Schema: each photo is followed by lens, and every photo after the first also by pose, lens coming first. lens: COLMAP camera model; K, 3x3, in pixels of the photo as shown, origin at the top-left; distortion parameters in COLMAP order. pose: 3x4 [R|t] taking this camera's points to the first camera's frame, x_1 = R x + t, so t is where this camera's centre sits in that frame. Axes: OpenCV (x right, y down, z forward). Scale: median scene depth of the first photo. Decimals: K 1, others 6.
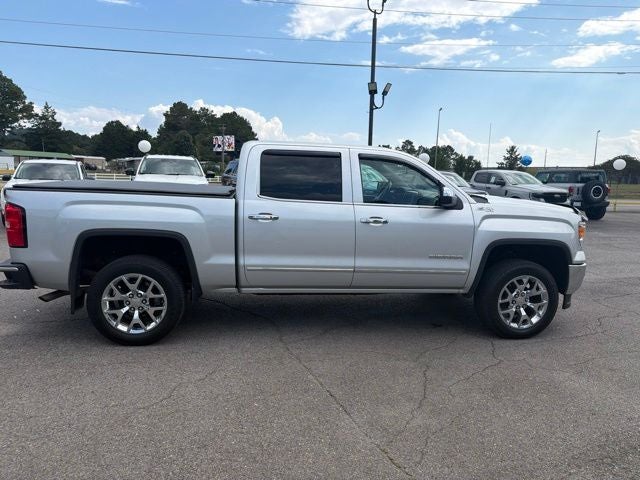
lens RADIAL K [[450.8, 0, 321.0], [0, 450.8, 239.7], [0, 0, 1]] dist [0.032271, -0.043197]
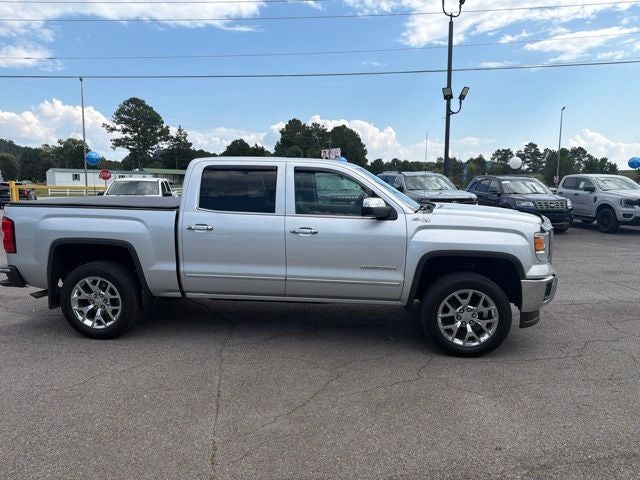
lens RADIAL K [[450.8, 0, 321.0], [0, 450.8, 239.7], [0, 0, 1]] dist [0.032271, -0.043197]
pose [[0.968931, 0.005276, -0.247276, 0.402202], [-0.010664, 0.999734, -0.020457, -0.002023], [0.247102, 0.022459, 0.968729, 0.012971]]
